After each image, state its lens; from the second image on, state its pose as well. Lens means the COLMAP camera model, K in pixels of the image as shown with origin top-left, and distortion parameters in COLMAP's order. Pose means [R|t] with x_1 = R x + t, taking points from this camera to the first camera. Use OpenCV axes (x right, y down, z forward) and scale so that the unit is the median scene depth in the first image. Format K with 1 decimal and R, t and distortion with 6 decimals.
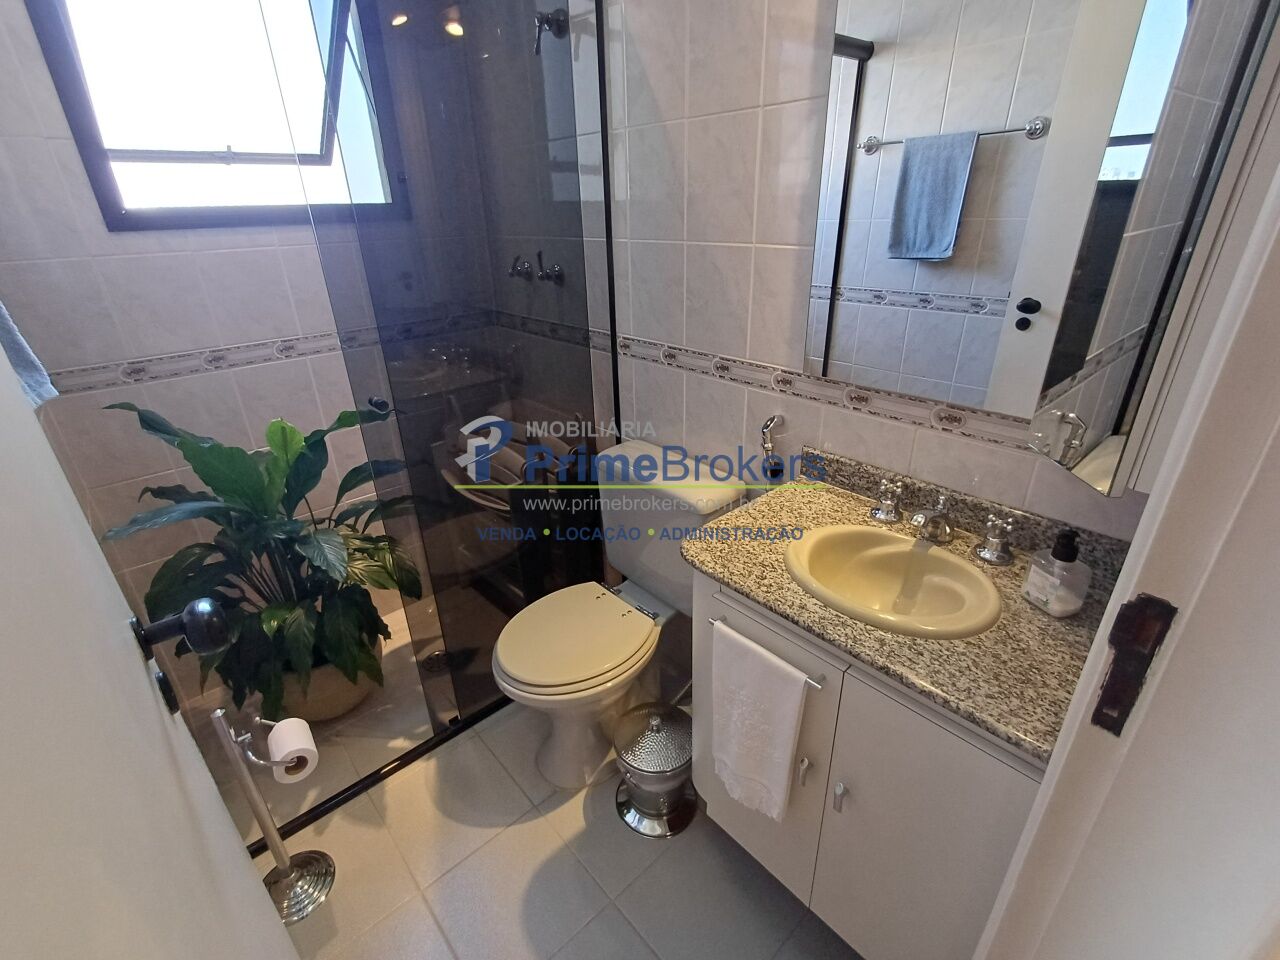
lens RADIAL K [[589.6, 0, 641.4], [0, 589.6, 471.8], [0, 0, 1]] dist [-0.000570, 0.003112]
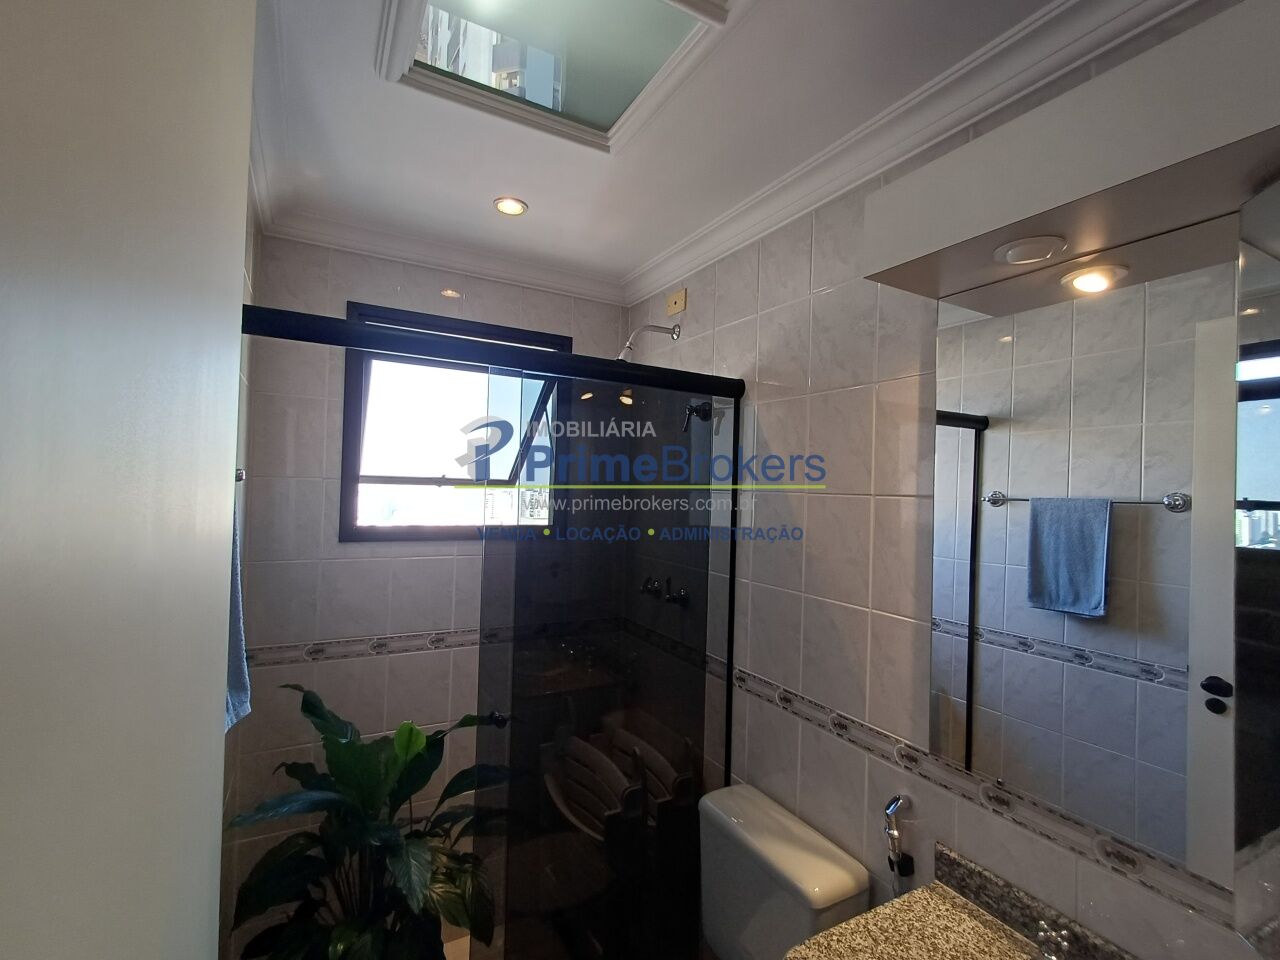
lens RADIAL K [[589.6, 0, 643.5], [0, 589.6, 473.4], [0, 0, 1]] dist [-0.000570, 0.003112]
pose [[0.972442, 0.049852, -0.227753, 0.023361], [-0.143371, 0.898199, -0.415553, -0.091515], [0.183851, 0.436754, 0.880593, -0.064219]]
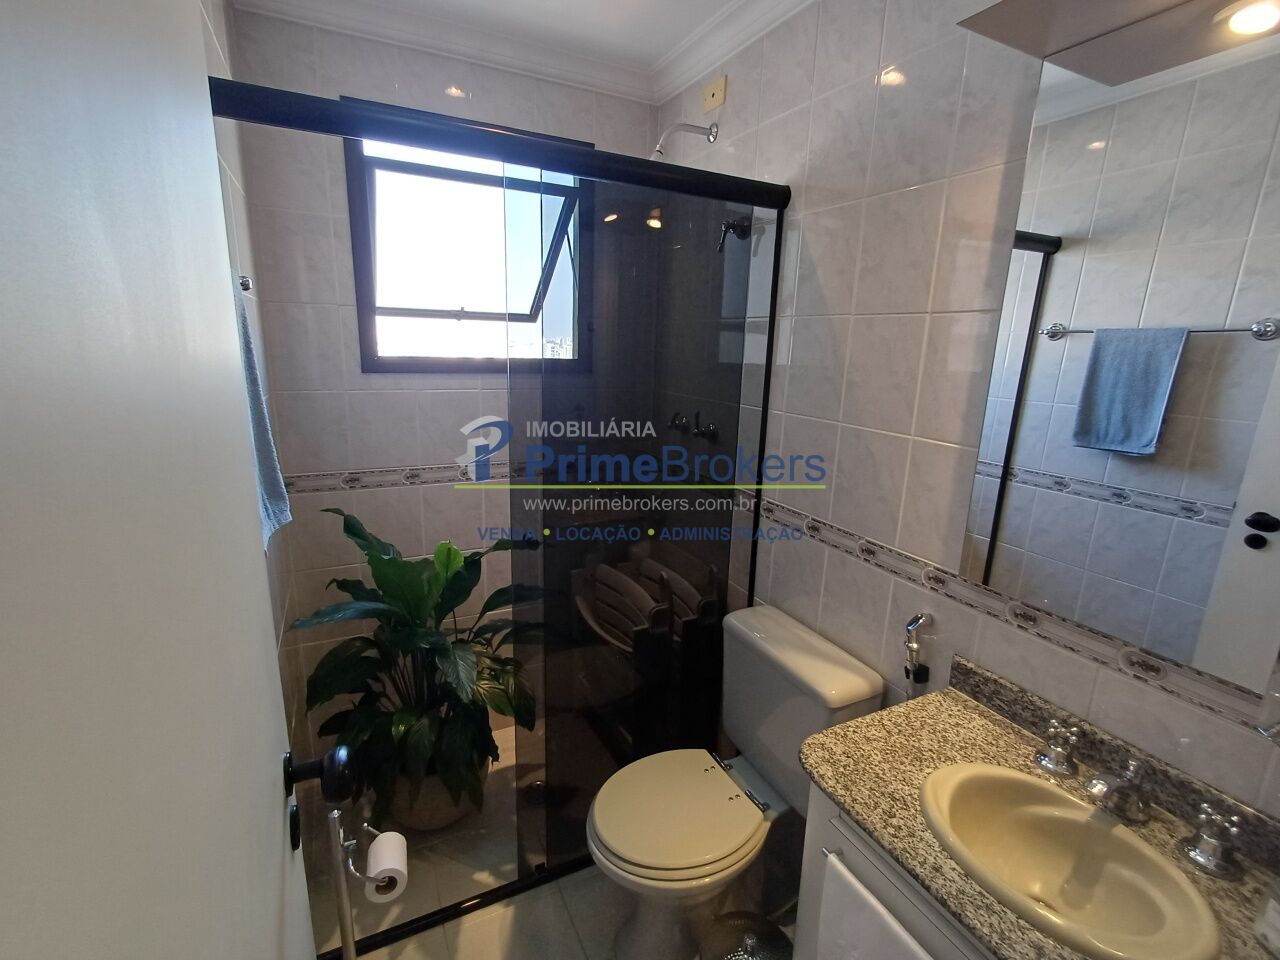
lens RADIAL K [[589.6, 0, 640.3], [0, 589.6, 471.4], [0, 0, 1]] dist [-0.000570, 0.003112]
pose [[0.961810, 0.113415, -0.249117, 0.005362], [-0.161669, 0.969791, -0.182671, -0.061370], [0.220874, 0.215969, 0.951090, -0.016920]]
